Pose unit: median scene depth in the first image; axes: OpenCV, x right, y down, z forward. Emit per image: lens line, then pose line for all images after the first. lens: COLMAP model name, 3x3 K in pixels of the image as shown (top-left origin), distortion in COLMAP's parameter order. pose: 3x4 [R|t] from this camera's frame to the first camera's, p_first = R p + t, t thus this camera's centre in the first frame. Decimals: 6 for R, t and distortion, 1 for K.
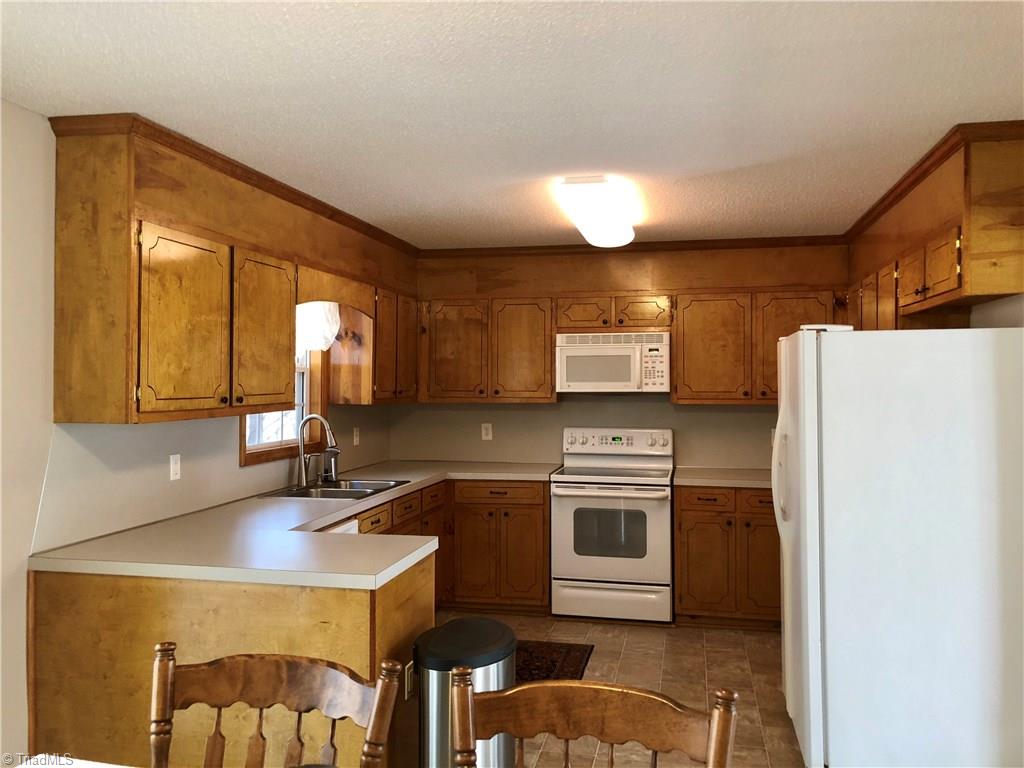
lens RADIAL K [[832.3, 0, 531.8], [0, 832.3, 386.5], [0, 0, 1]] dist [0.112337, -0.001834]
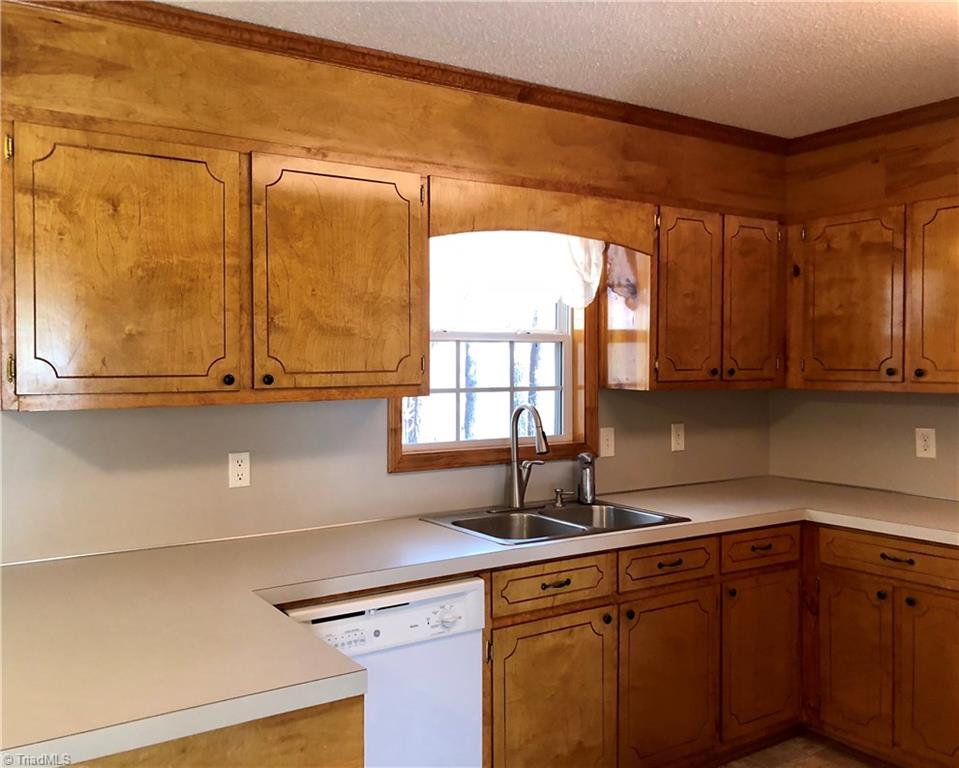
lens RADIAL K [[854.5, 0, 479.5], [0, 854.5, 384.0], [0, 0, 1]] dist [0.047673, -0.011919]
pose [[0.693884, 0.018642, -0.719845, 0.188606], [-0.003104, 0.999733, 0.022898, 0.002115], [0.720080, -0.013654, 0.693757, 0.452697]]
